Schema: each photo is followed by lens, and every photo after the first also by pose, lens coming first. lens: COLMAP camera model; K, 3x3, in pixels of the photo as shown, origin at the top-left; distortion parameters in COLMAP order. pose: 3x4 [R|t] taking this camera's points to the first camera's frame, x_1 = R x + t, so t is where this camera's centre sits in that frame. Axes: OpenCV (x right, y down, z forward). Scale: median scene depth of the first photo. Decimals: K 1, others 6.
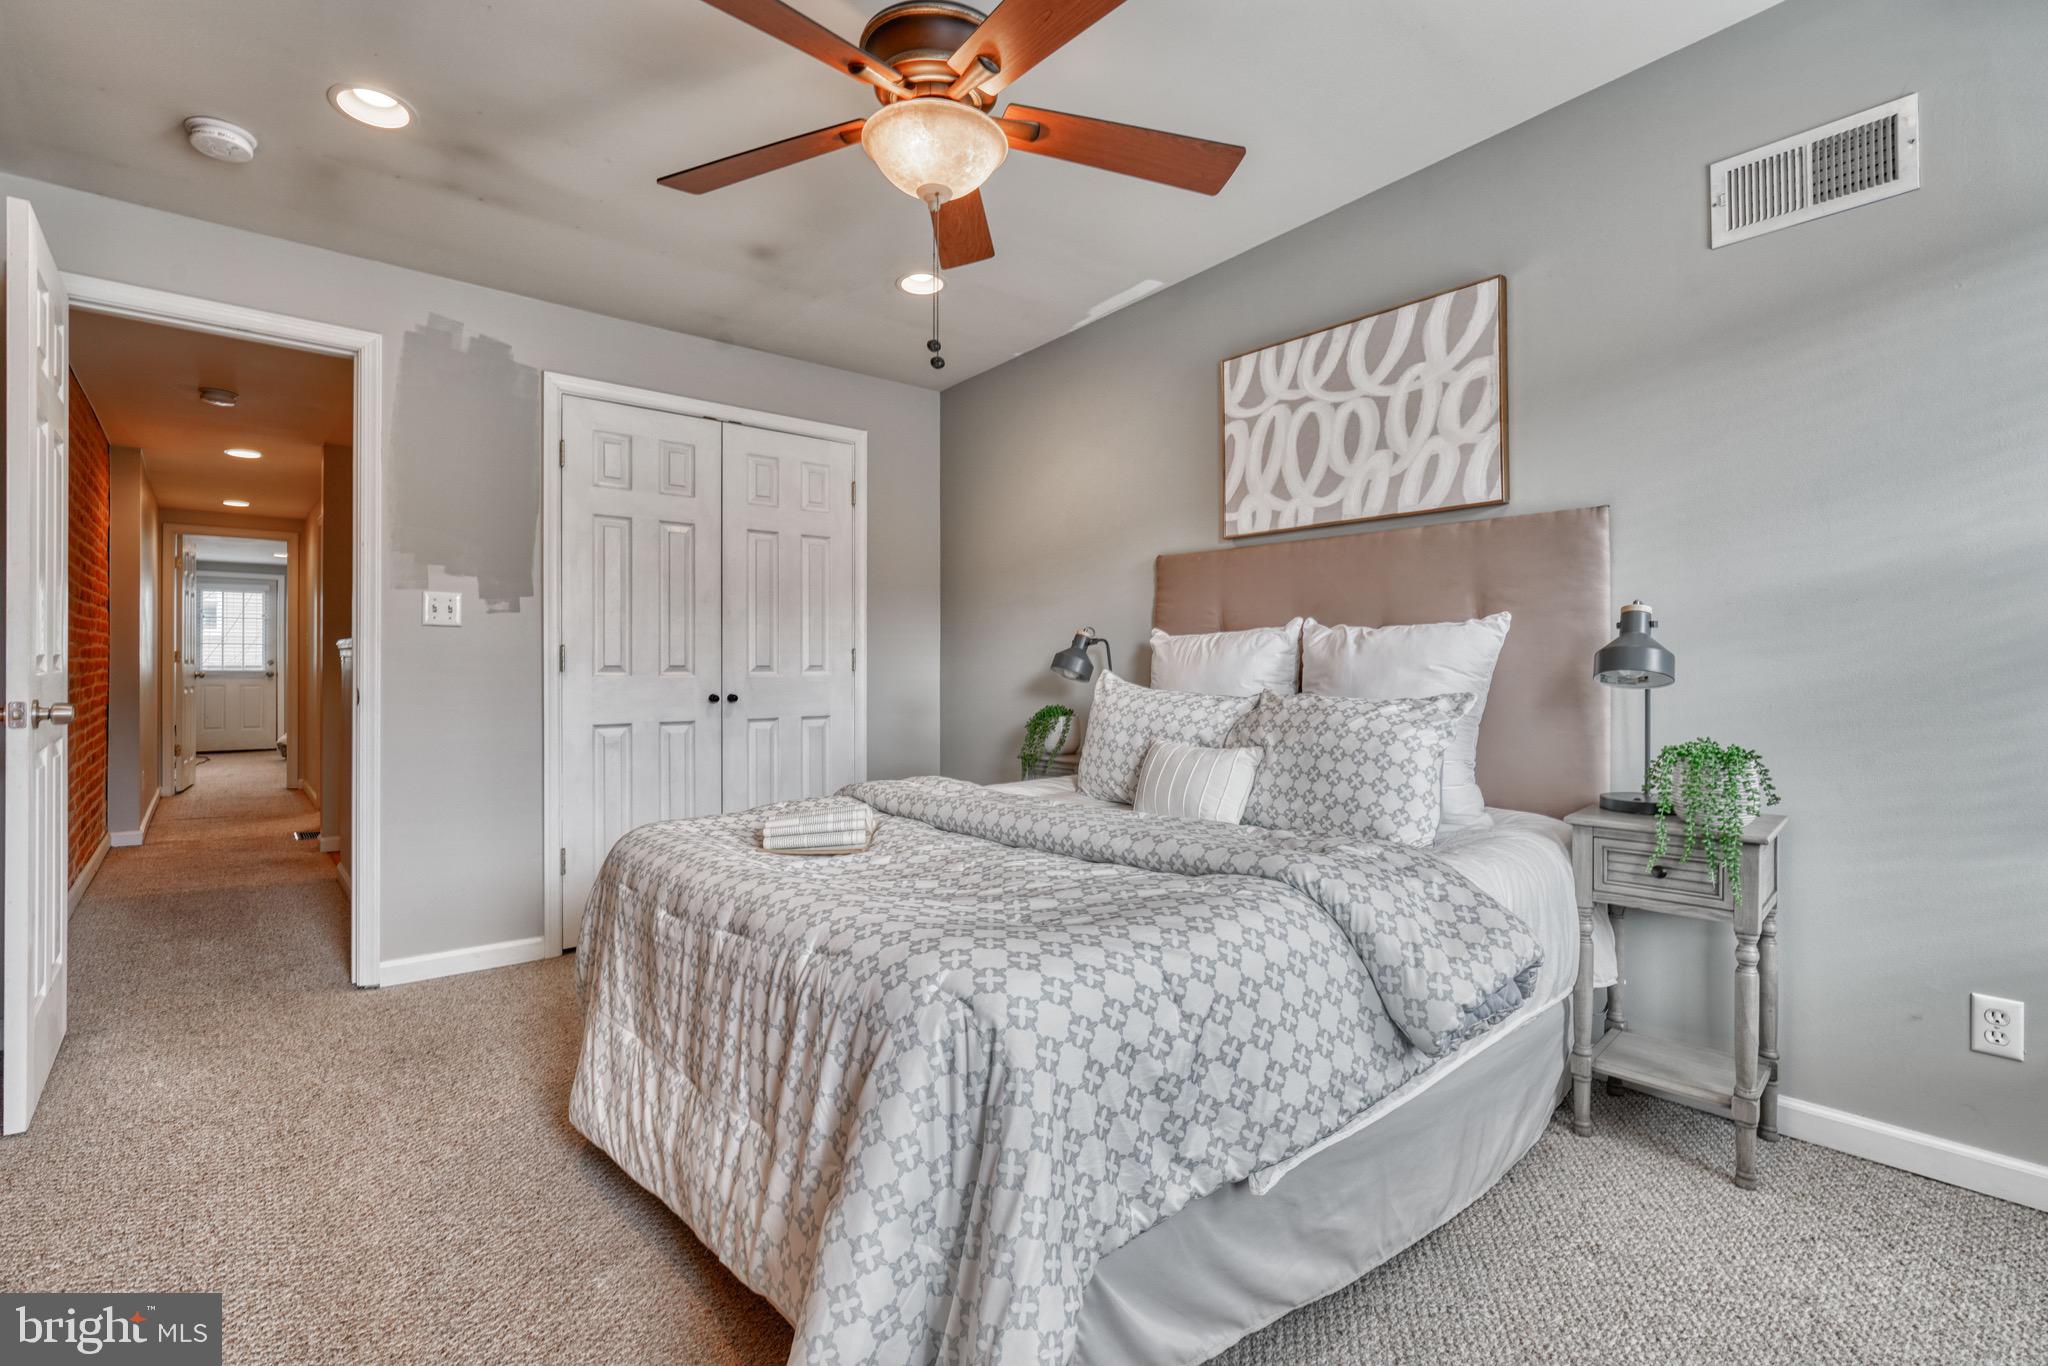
lens RADIAL K [[961.2, 0, 1013.6], [0, 961.2, 673.2], [0, 0, 1]] dist [-0.002139, 0.005425]
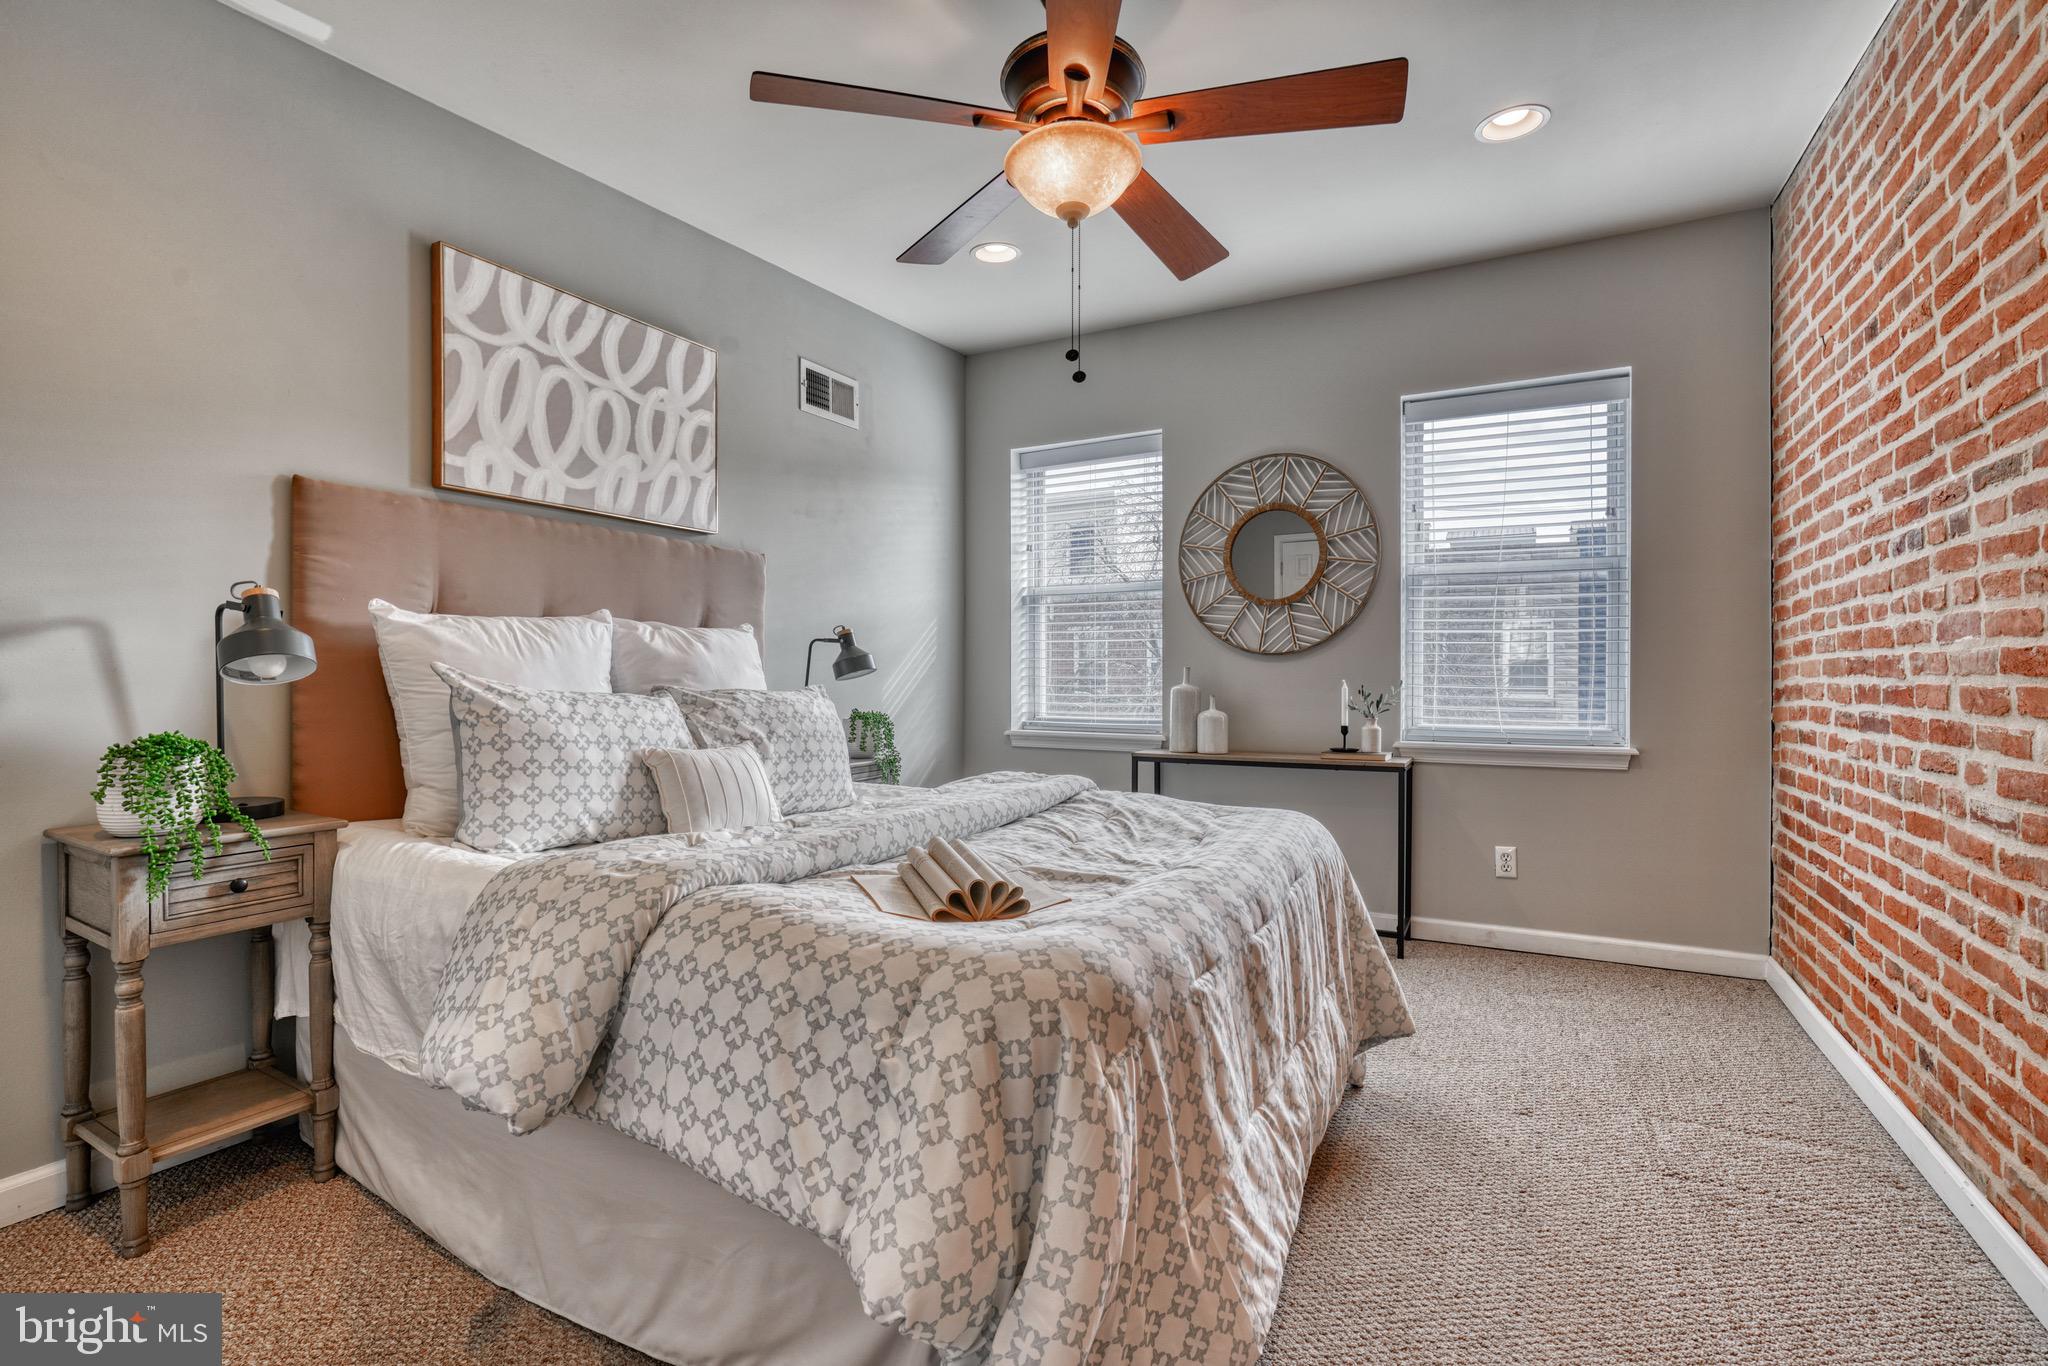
lens RADIAL K [[943.3, 0, 1019.7], [0, 943.3, 691.6], [0, 0, 1]] dist [-0.011506, 0.004942]
pose [[-0.369368, -0.015062, 0.929161, -0.687925], [0.001443, 0.999858, 0.016782, 0.006156], [-0.929282, 0.007540, -0.369294, 0.961126]]
